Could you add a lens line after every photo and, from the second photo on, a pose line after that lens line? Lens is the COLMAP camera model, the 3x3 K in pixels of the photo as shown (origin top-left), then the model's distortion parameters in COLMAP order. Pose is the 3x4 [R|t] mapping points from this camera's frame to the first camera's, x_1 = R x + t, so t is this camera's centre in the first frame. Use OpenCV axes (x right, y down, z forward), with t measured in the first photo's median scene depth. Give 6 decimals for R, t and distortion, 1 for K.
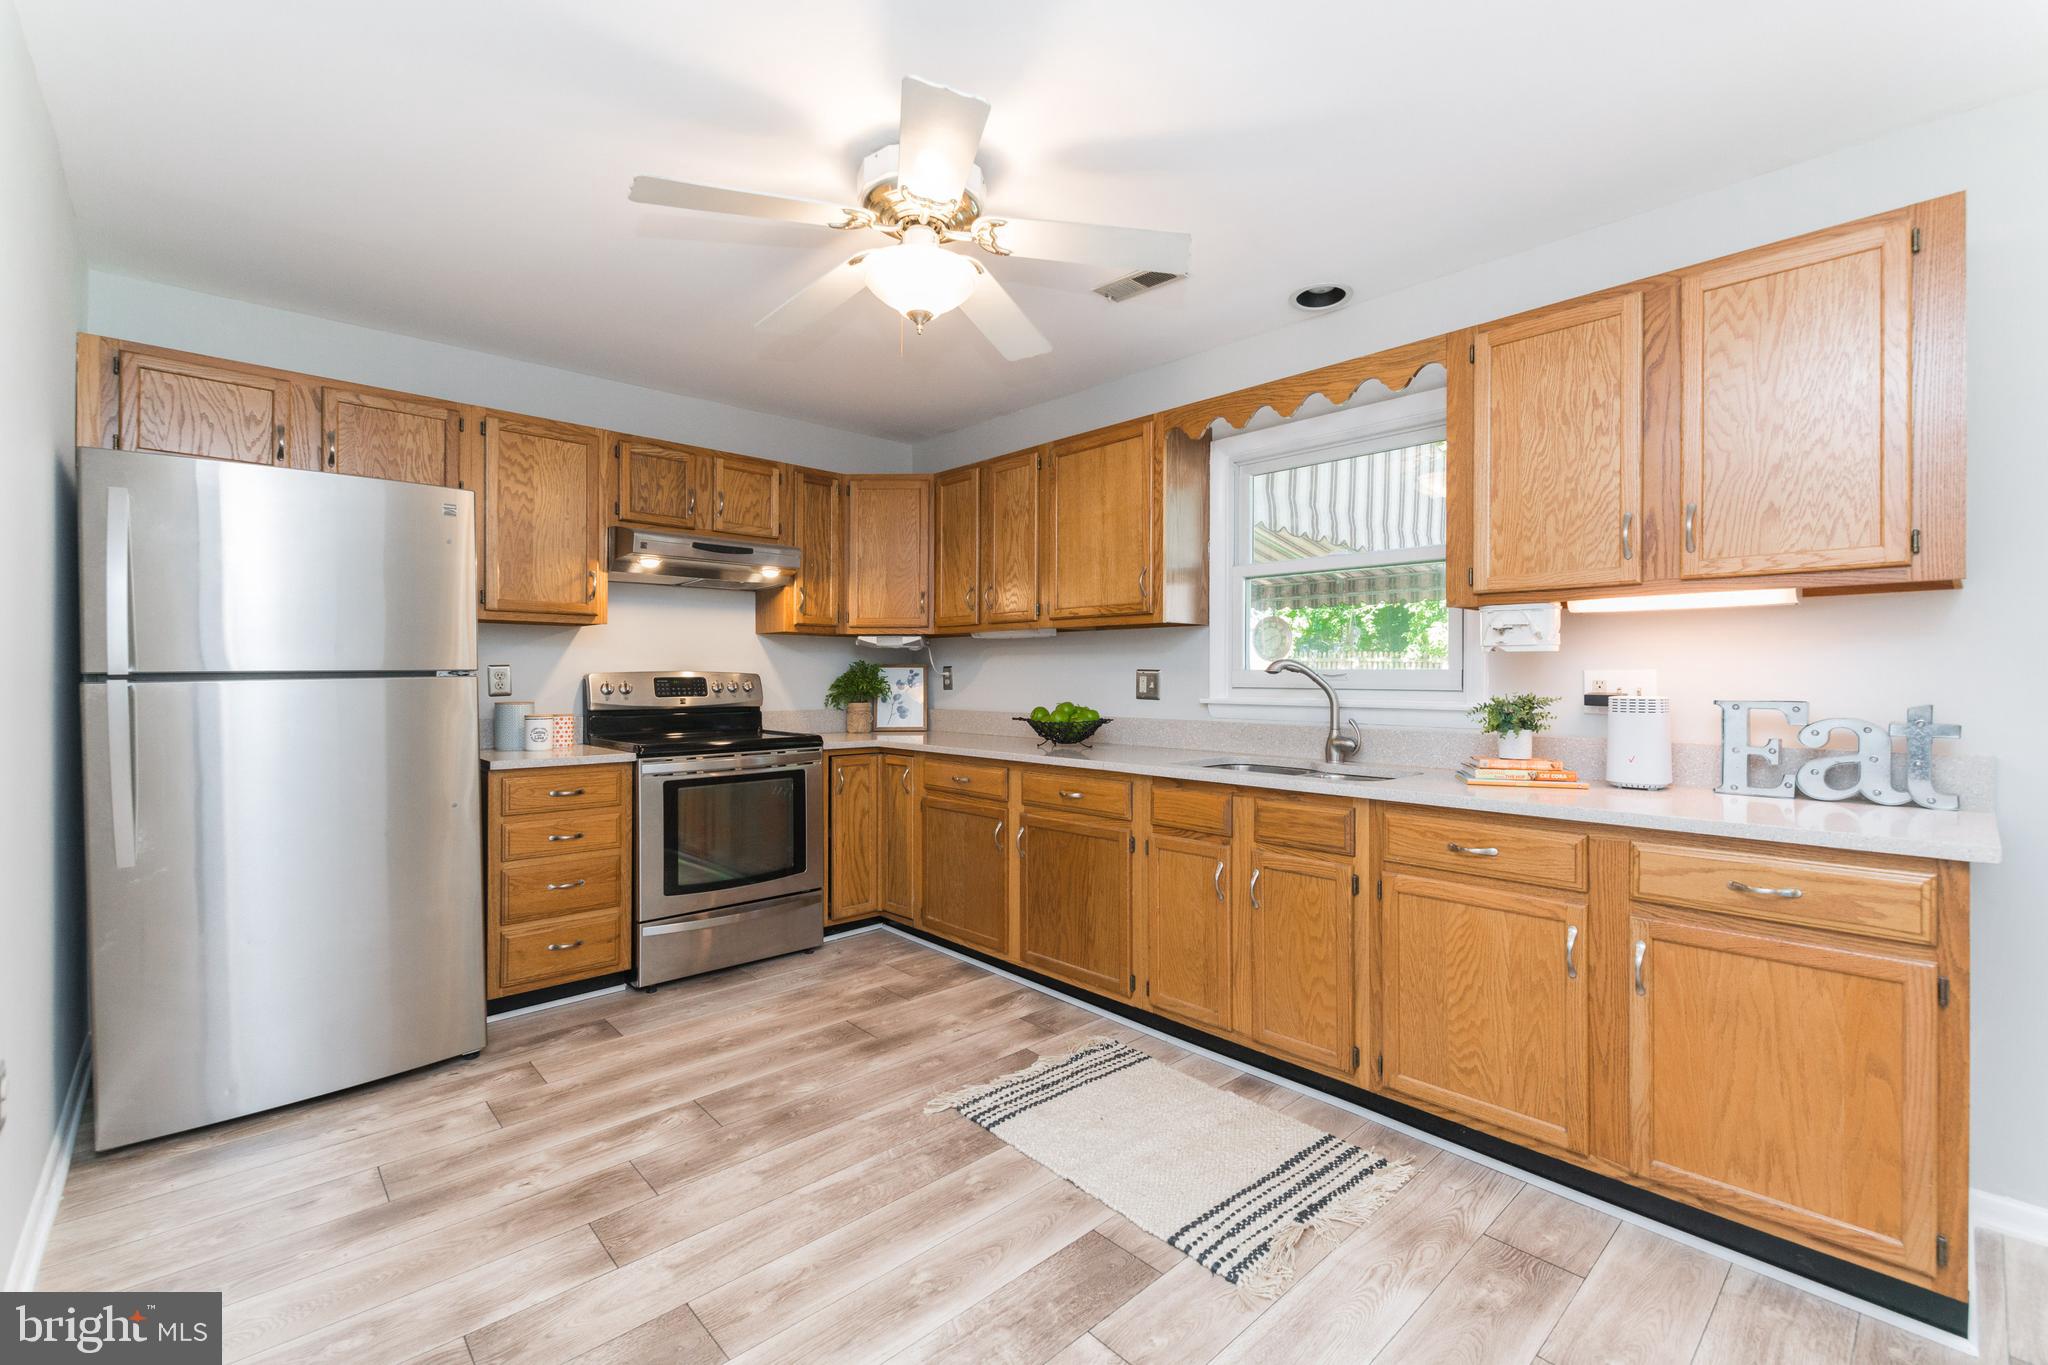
lens RADIAL K [[894.5, 0, 1001.2], [0, 894.5, 663.9], [0, 0, 1]] dist [0.015933, -0.000129]
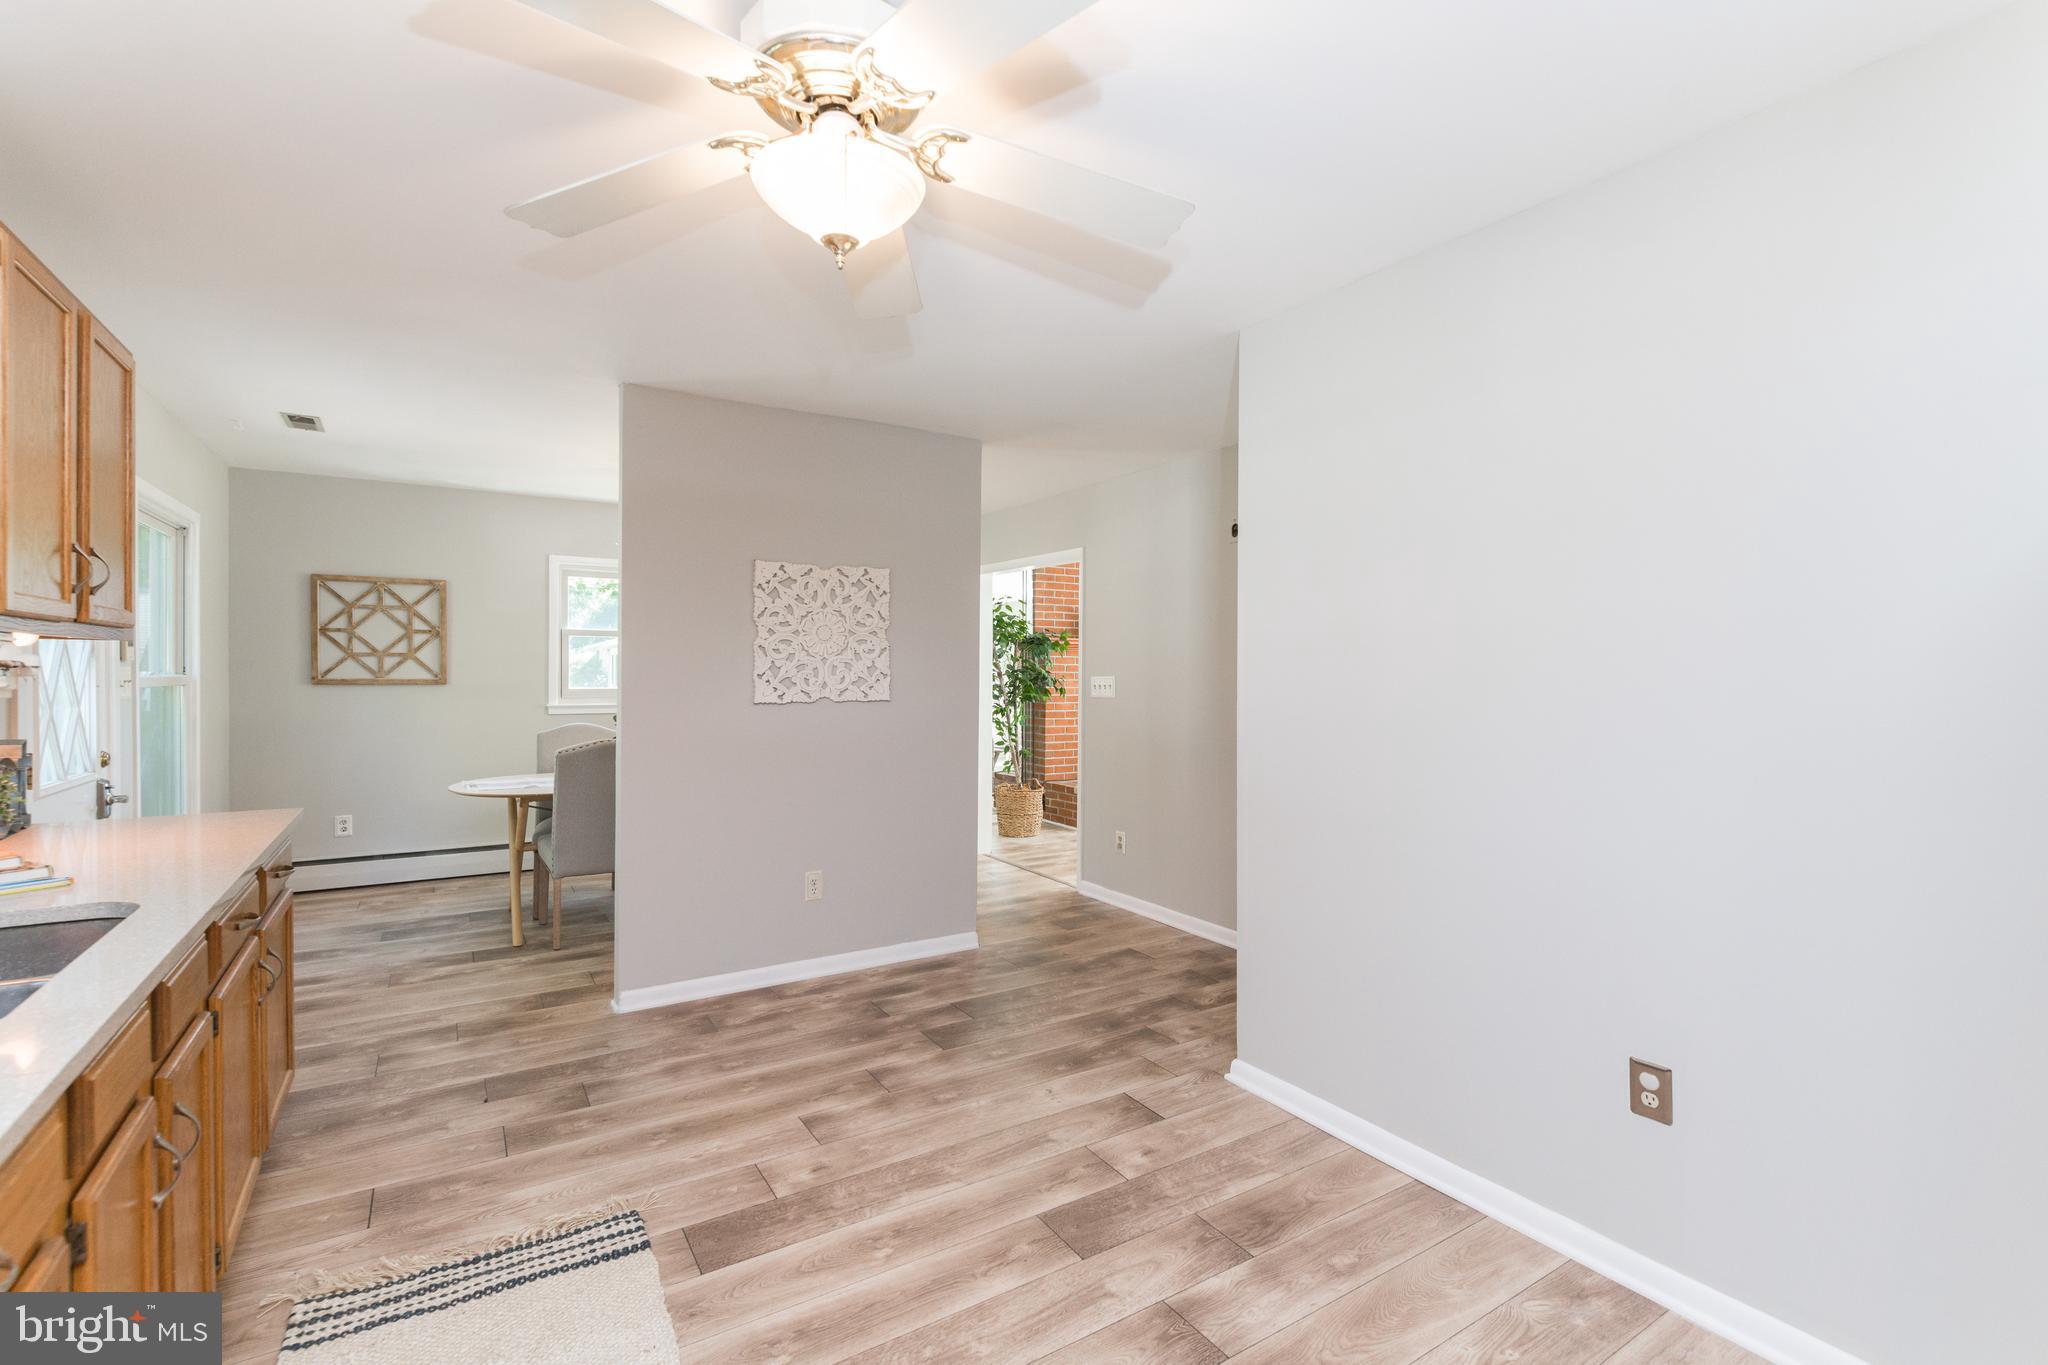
lens RADIAL K [[888.8, 0, 1034.8], [0, 888.8, 675.7], [0, 0, 1]] dist [0.001208, -0.000363]
pose [[-0.989880, -0.001836, 0.141893, -0.303463], [-0.001287, 0.999991, 0.003964, -0.033118], [-0.141900, 0.003742, -0.989874, 1.449630]]
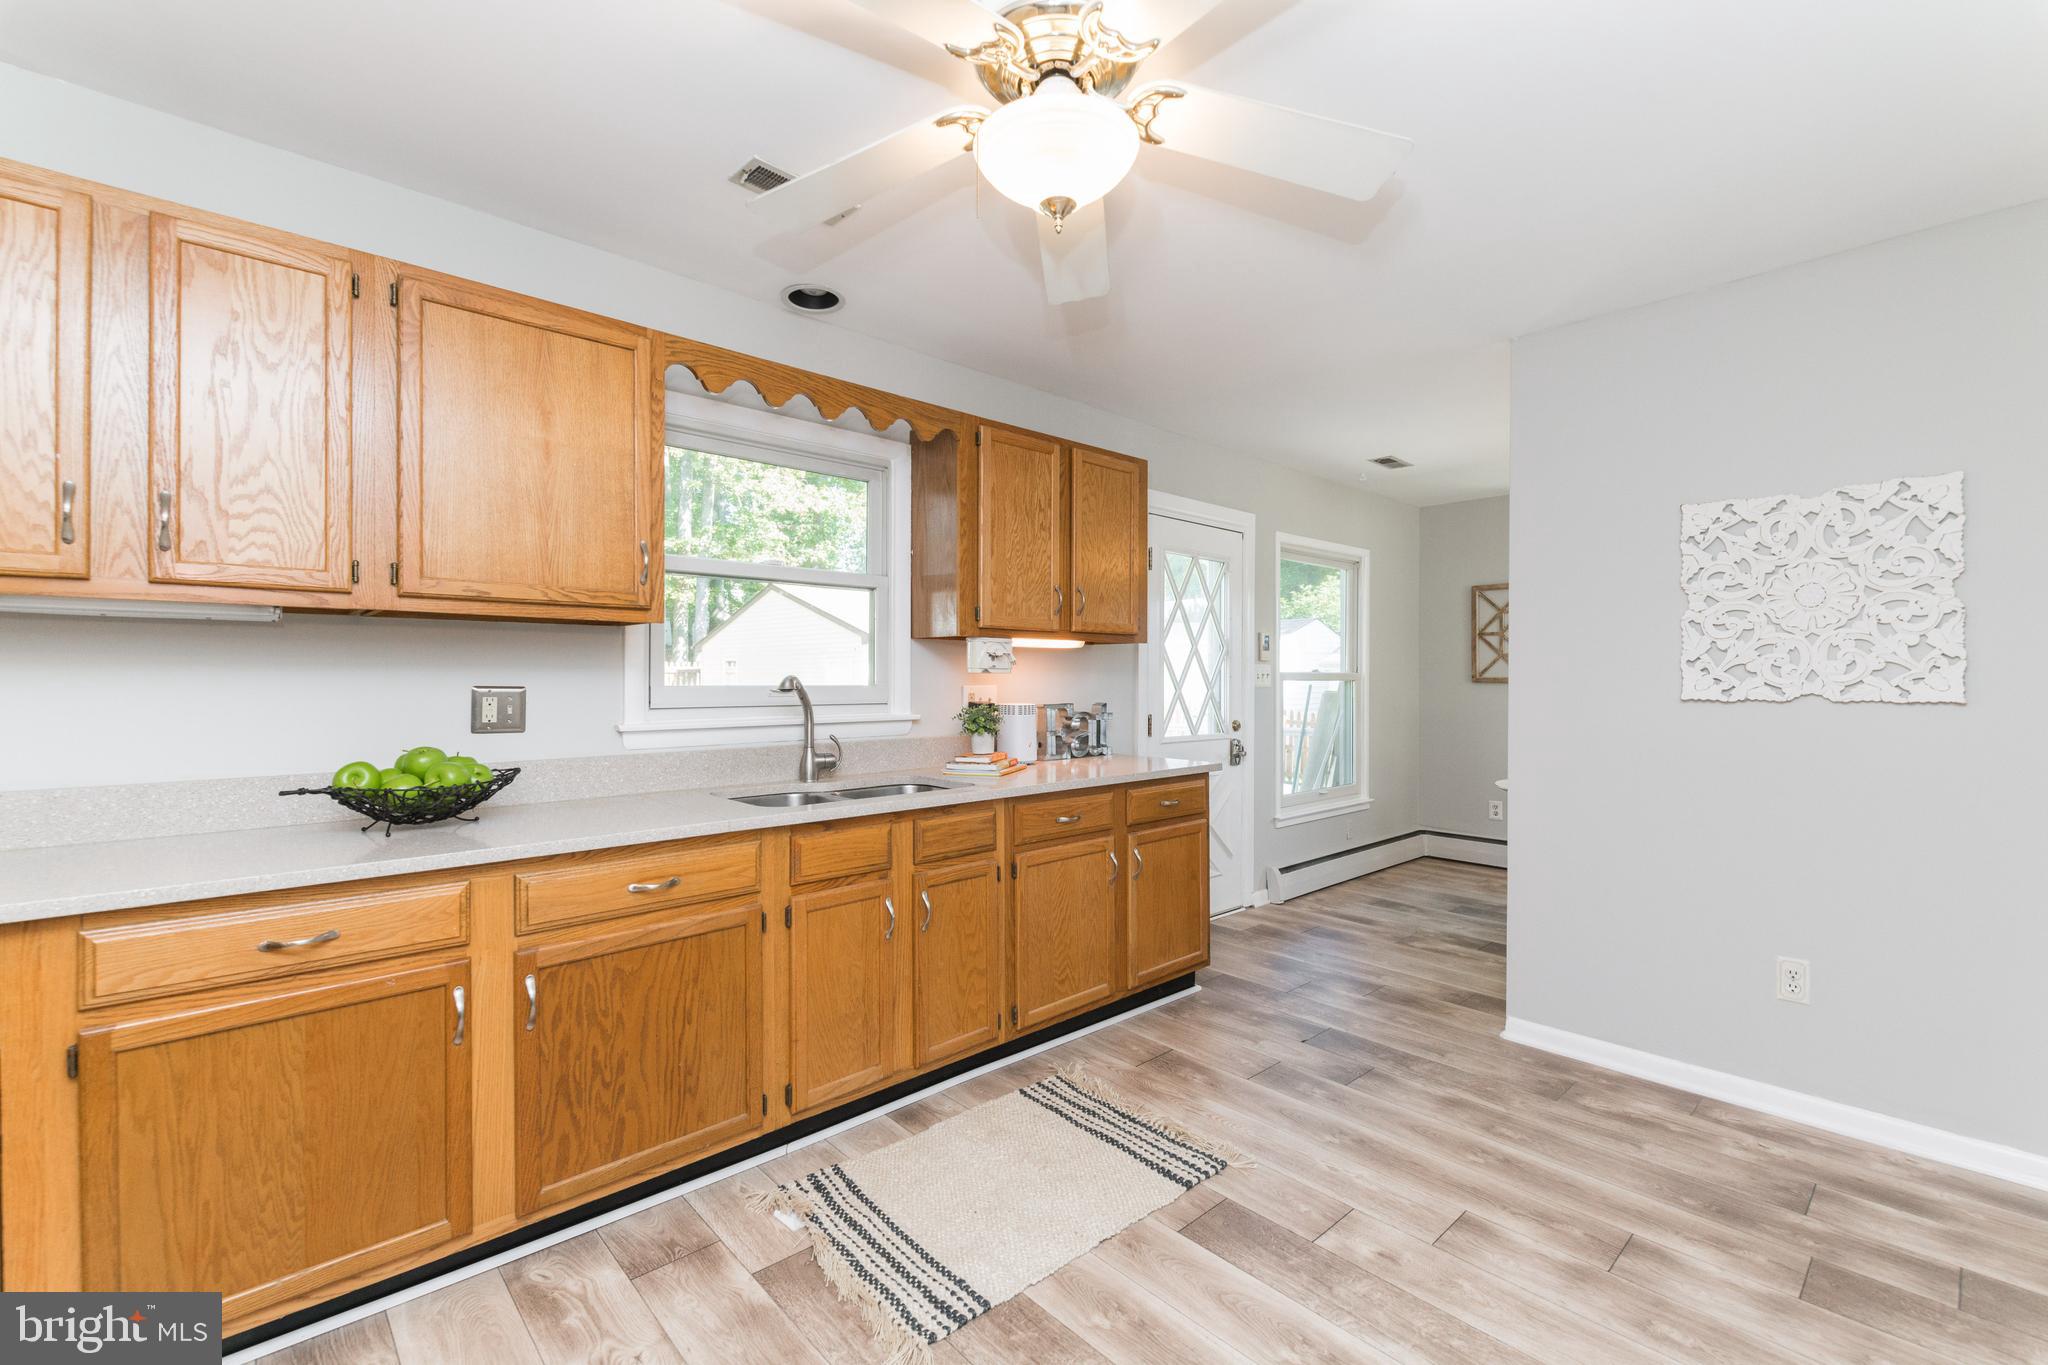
lens RADIAL K [[895.6, 0, 1024.0], [0, 895.6, 682.5], [0, 0, 1]] dist [0.000108, -0.001220]
pose [[-0.026974, -0.001271, 0.999635, -0.689563], [-0.003684, 0.999993, 0.001172, -0.001089], [-0.999629, -0.003651, -0.026978, 0.906741]]
